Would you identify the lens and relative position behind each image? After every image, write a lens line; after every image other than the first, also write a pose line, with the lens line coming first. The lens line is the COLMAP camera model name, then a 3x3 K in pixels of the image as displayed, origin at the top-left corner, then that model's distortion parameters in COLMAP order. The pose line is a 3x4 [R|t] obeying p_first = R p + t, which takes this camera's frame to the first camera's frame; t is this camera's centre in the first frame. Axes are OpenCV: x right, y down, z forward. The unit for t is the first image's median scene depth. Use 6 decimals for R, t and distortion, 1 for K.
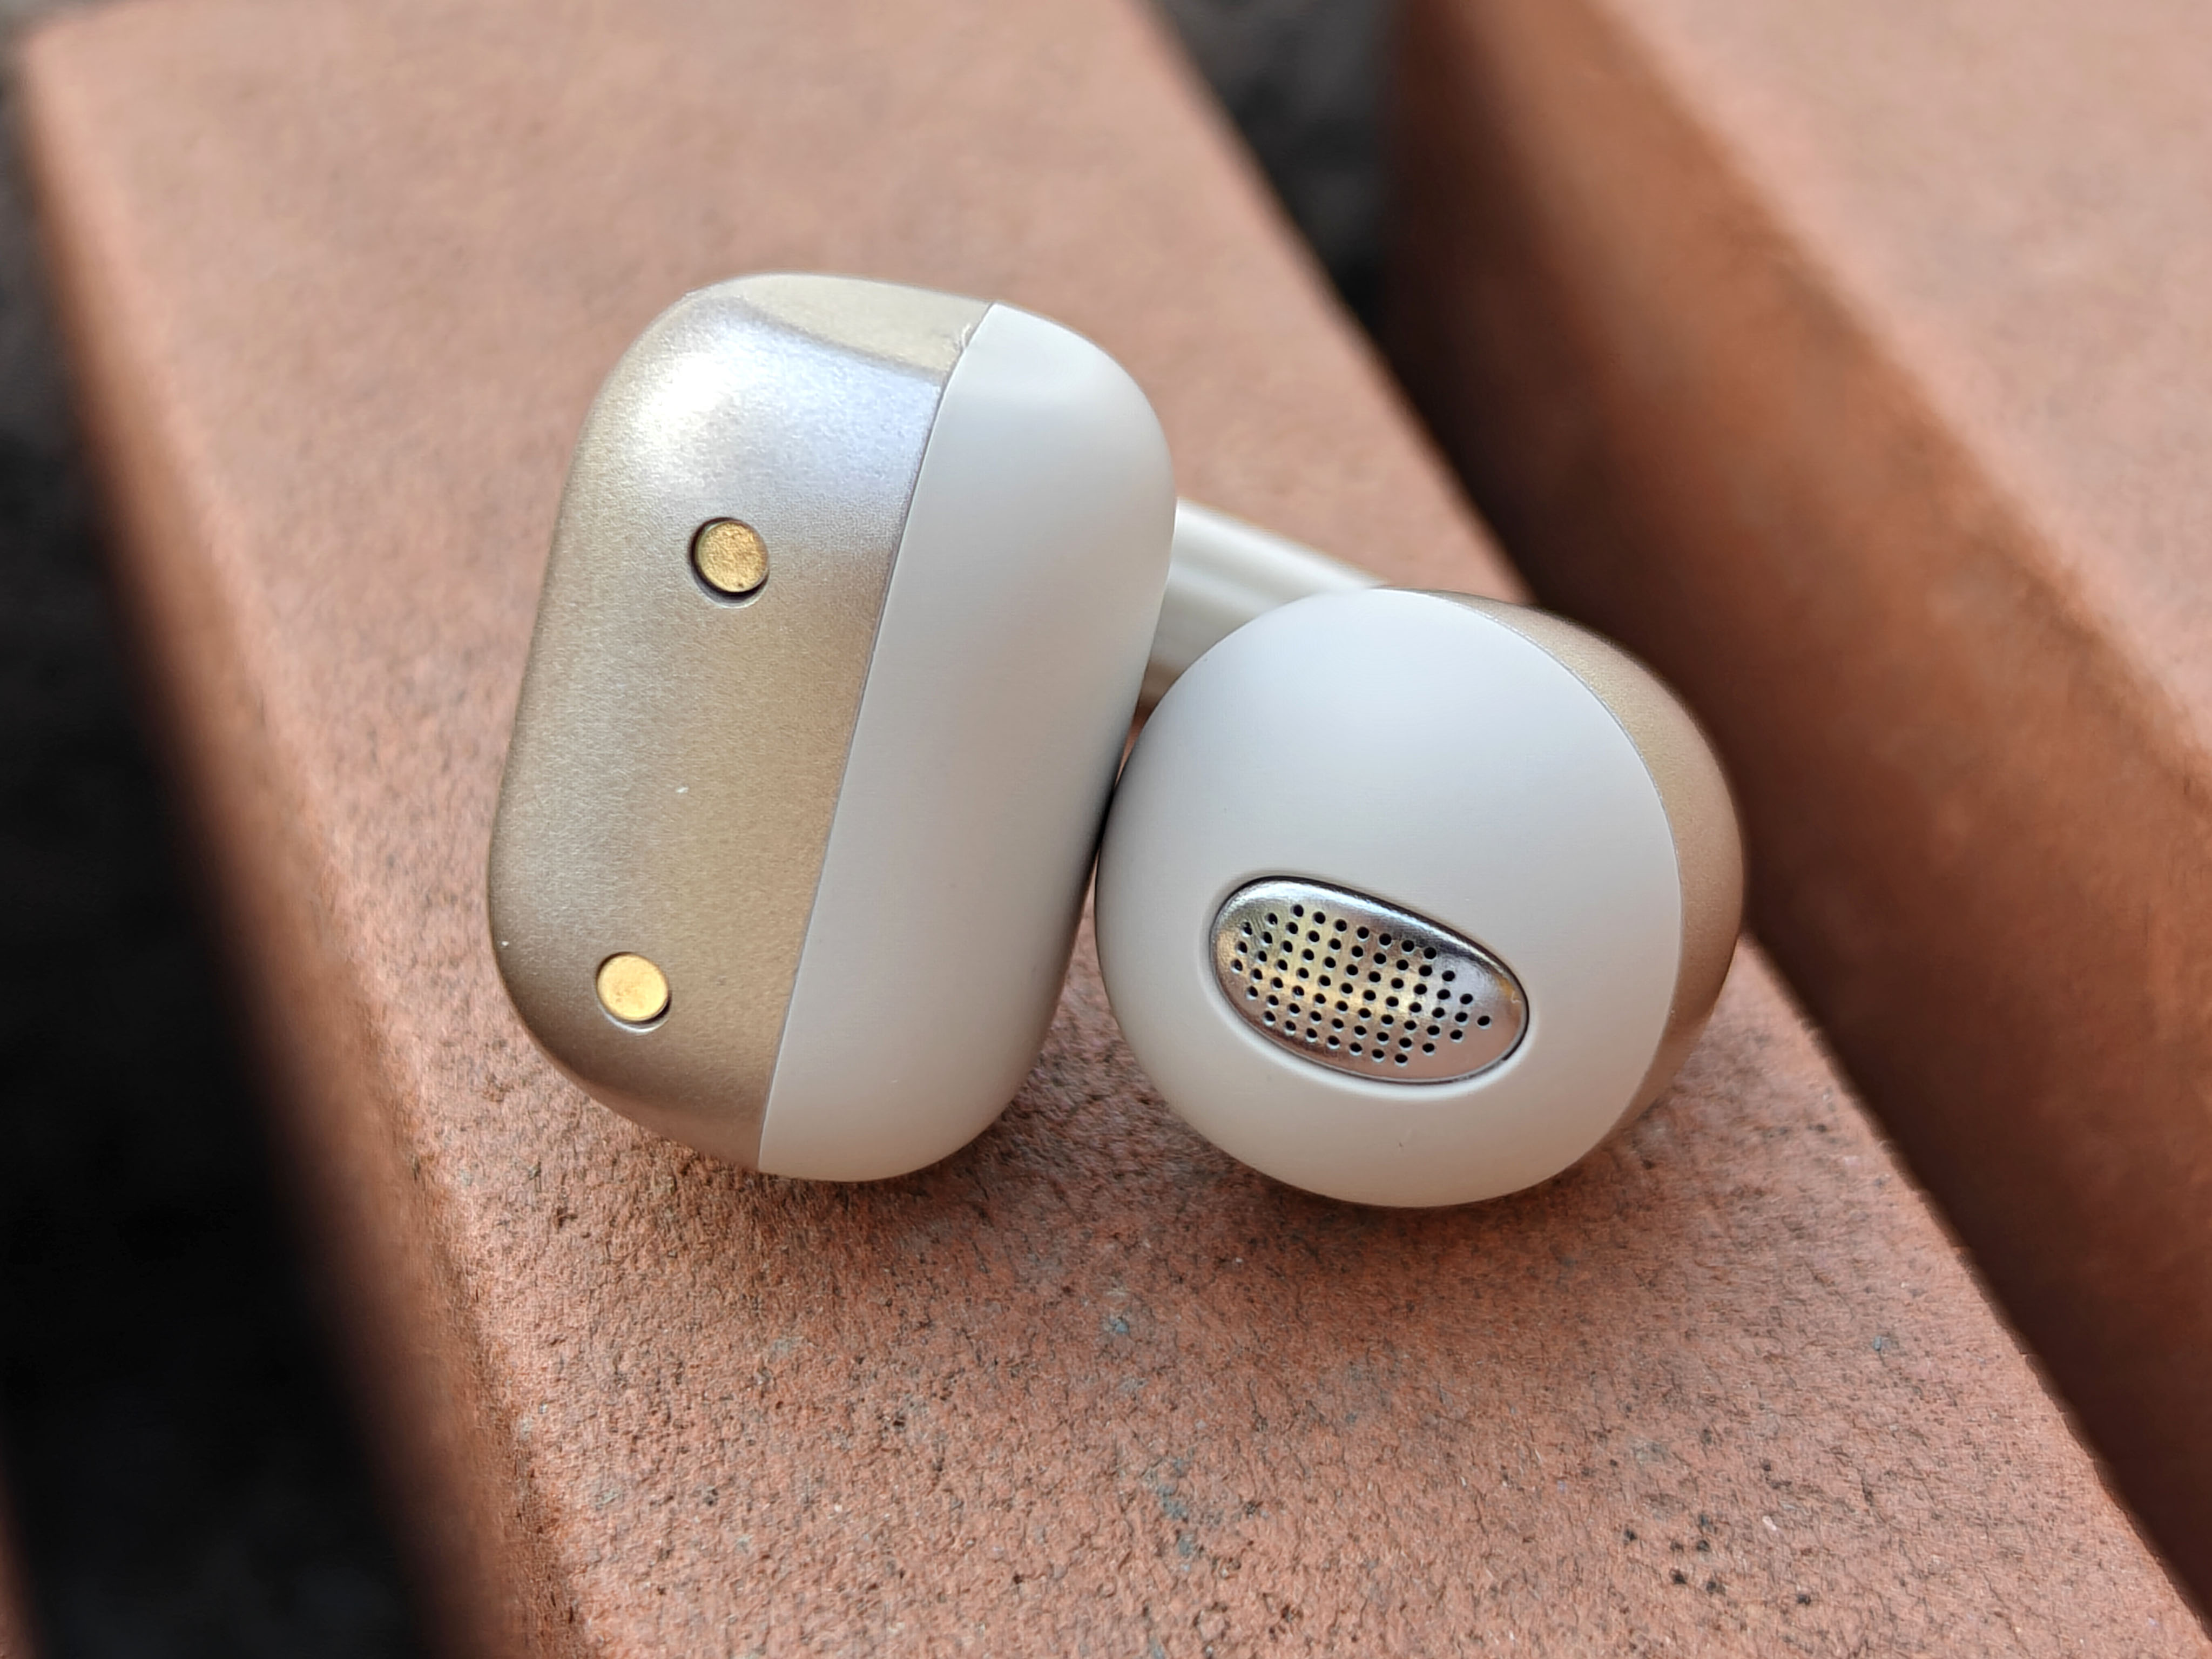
lens RADIAL K [[4755.5, 0, 1106.0], [0, 4755.5, 829.5], [0, 0, 1]] dist [0.353480, -3.664407]
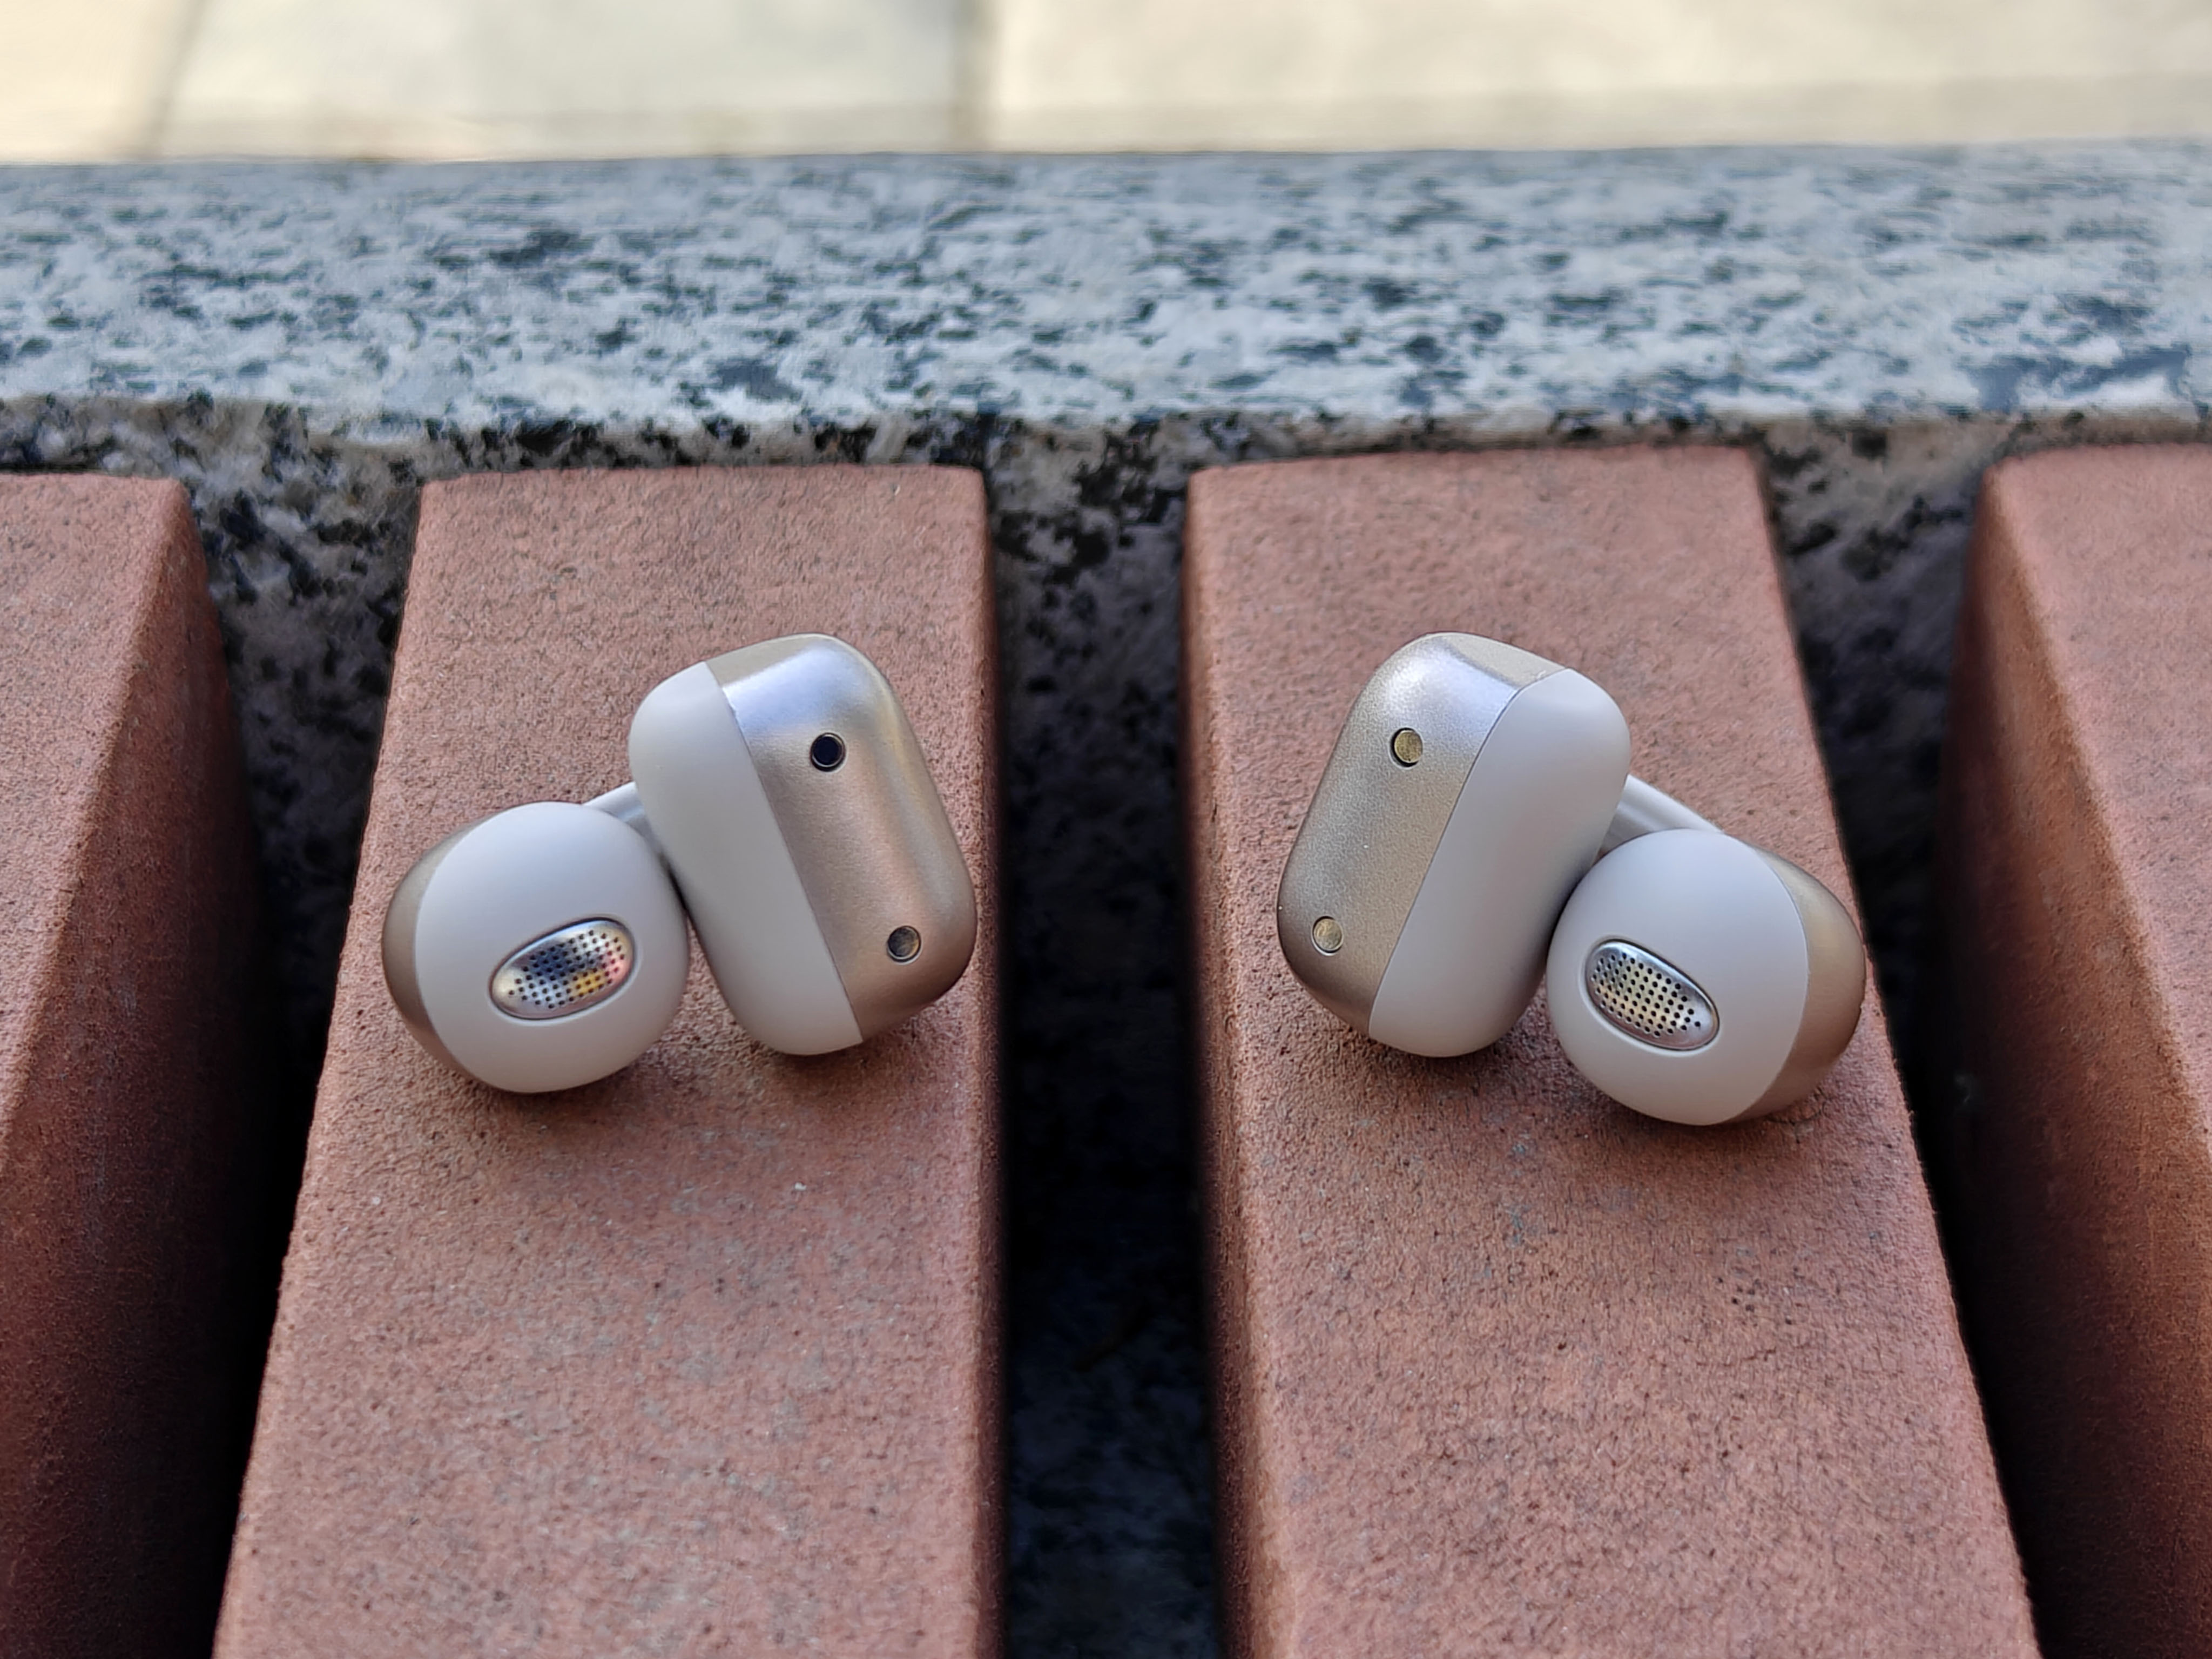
lens RADIAL K [[4755.5, 0, 1106.0], [0, 4755.5, 829.5], [0, 0, 1]] dist [0.353480, -3.664407]
pose [[0.947001, 0.203576, -0.248486, 0.329106], [-0.230275, 0.969556, -0.083275, 0.187521], [0.223968, 0.136082, 0.965049, -1.110296]]
